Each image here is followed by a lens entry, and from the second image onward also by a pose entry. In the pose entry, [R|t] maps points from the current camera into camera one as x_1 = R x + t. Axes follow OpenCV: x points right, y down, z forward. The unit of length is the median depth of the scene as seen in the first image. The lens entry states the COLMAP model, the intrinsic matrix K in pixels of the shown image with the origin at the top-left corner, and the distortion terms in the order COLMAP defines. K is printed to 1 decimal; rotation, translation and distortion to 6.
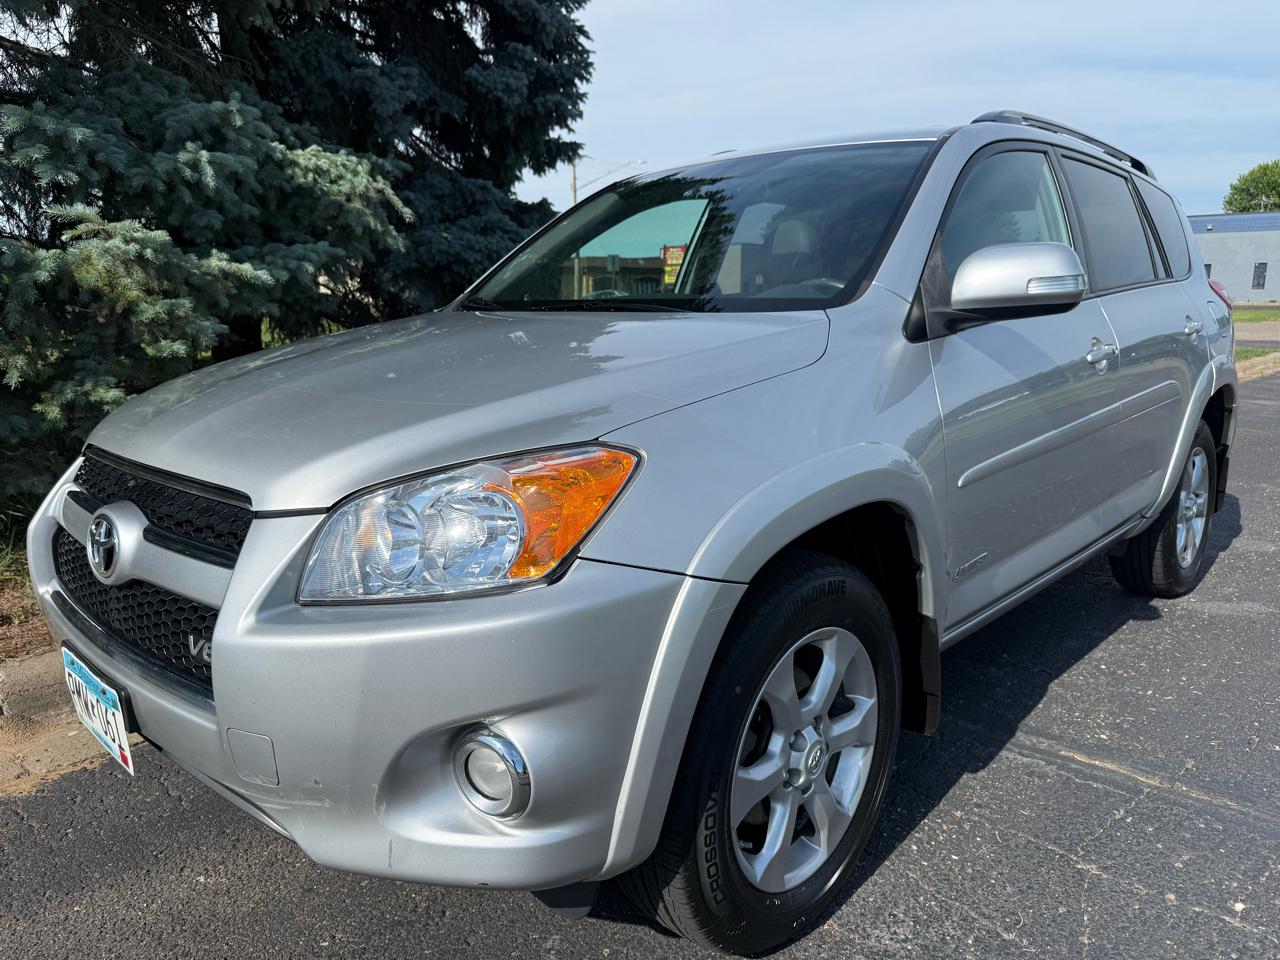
lens RADIAL K [[1097.3, 0, 679.3], [0, 1097.3, 406.0], [0, 0, 1]] dist [0.046577, -0.109717]
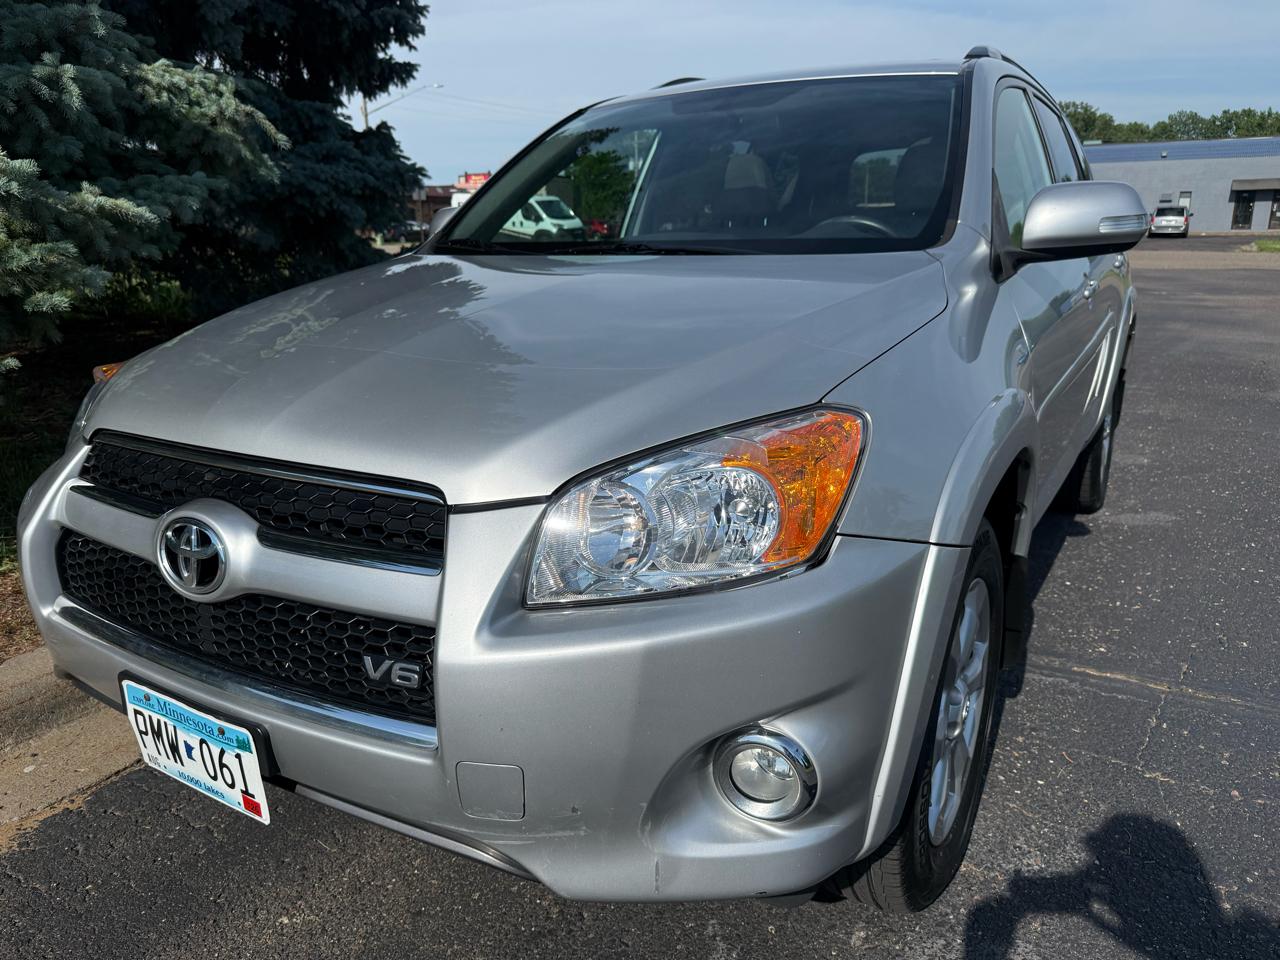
lens RADIAL K [[1095.3, 0, 723.5], [0, 1095.3, 428.8], [0, 0, 1]] dist [0.004918, -0.045289]
pose [[0.968501, -0.050858, 0.243761, -0.175677], [0.030367, 0.995737, 0.087096, -0.013475], [-0.247152, -0.076950, 0.965917, 0.066761]]
